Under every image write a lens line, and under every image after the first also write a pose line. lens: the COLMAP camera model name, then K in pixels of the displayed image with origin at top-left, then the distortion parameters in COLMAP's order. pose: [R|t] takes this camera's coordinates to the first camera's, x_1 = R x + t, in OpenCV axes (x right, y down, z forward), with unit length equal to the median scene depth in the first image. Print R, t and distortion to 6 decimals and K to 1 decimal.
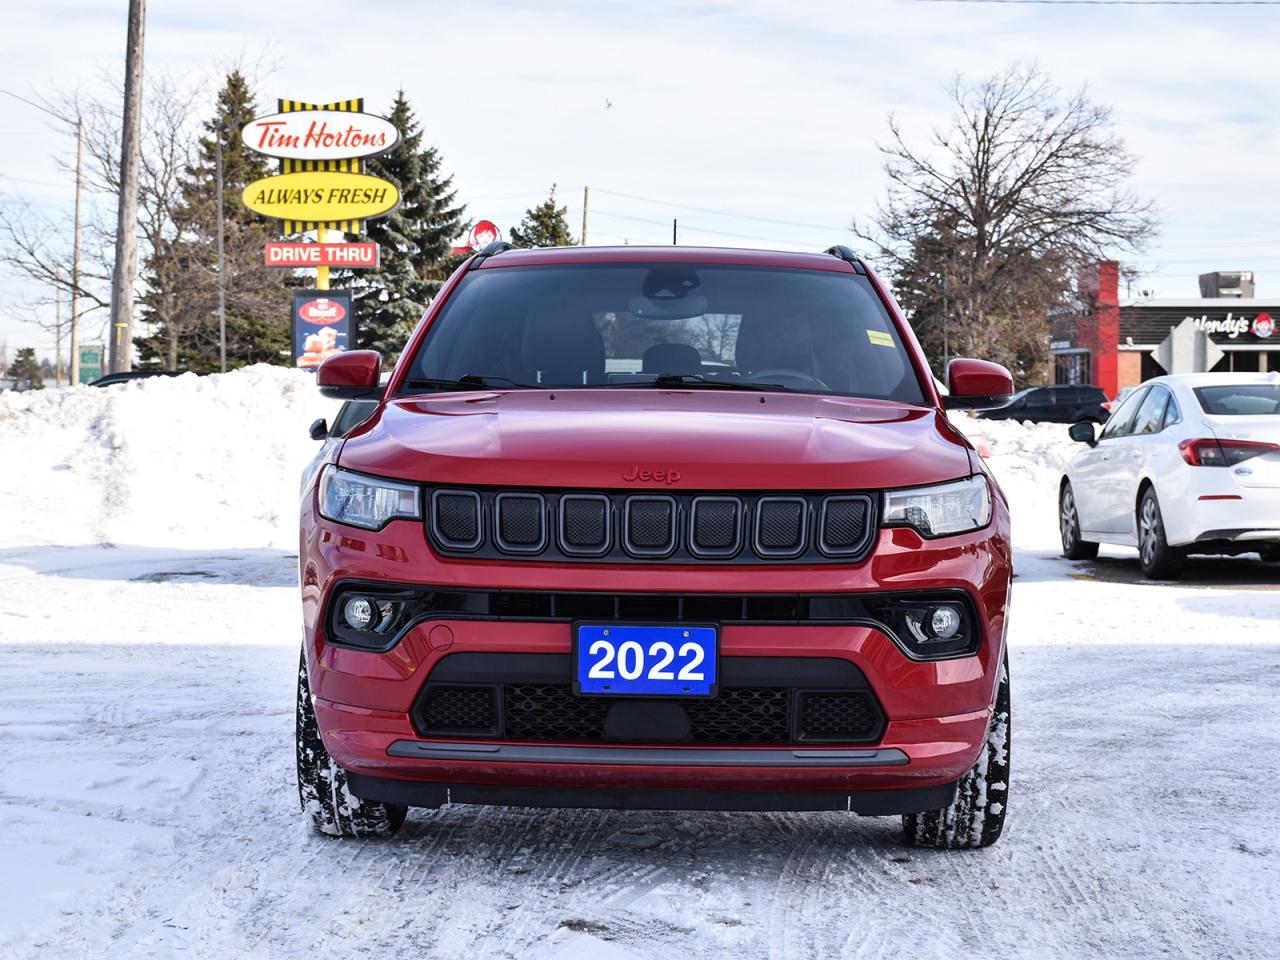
lens RADIAL K [[3302.5, 0, 640.0], [0, 3302.5, 480.0], [0, 0, 1]] dist [-0.501587, -0.043673]
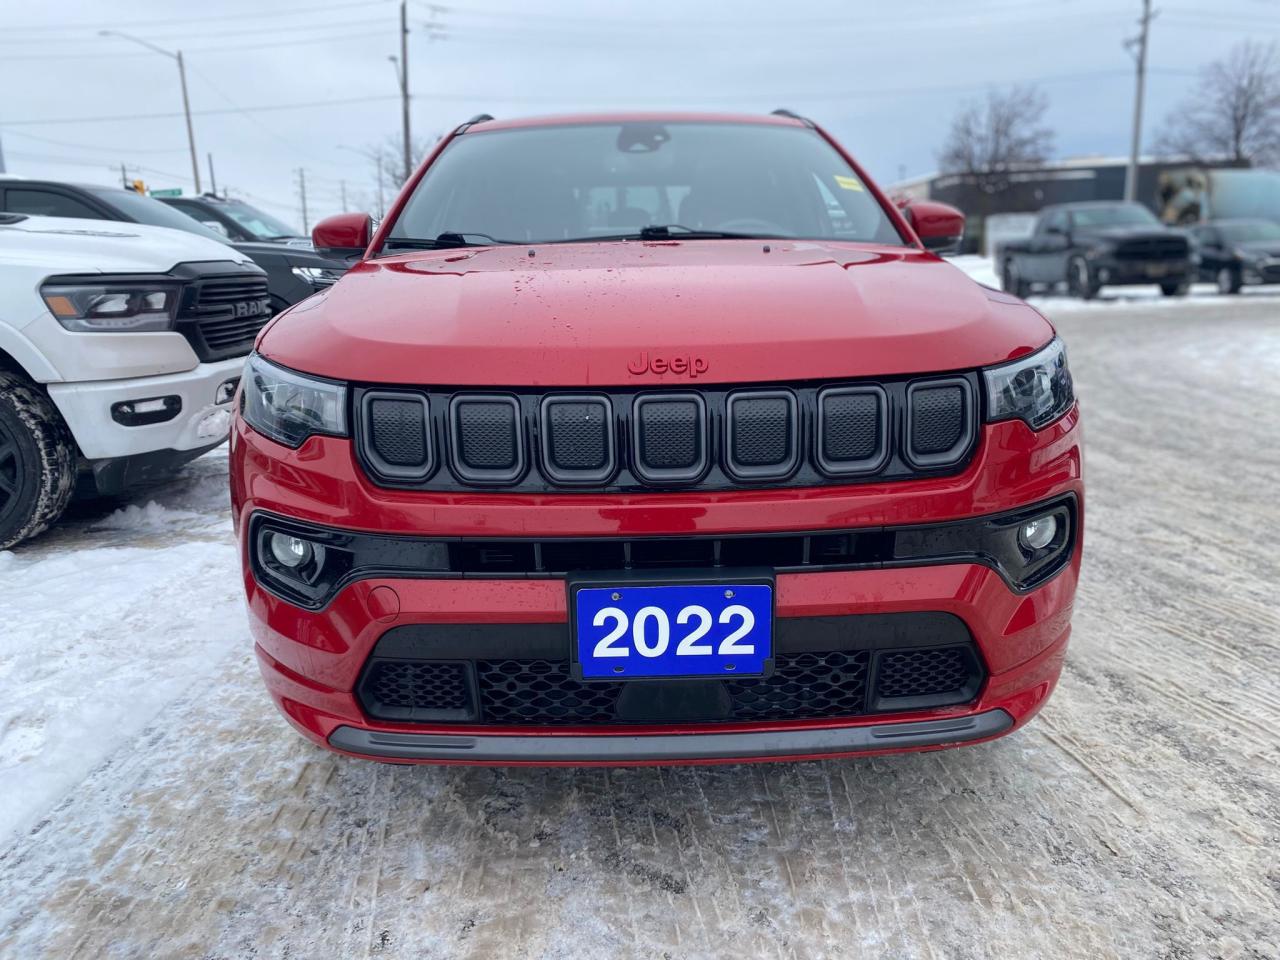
lens RADIAL K [[1027.7, 0, 640.0], [0, 1027.7, 480.0], [0, 0, 1]] dist [0.010193, 0.002286]
pose [[0.997933, -0.044402, 0.046466, -0.014035], [0.034436, 0.979847, 0.196758, -0.020828], [-0.054266, -0.194751, 0.979350, 0.786915]]
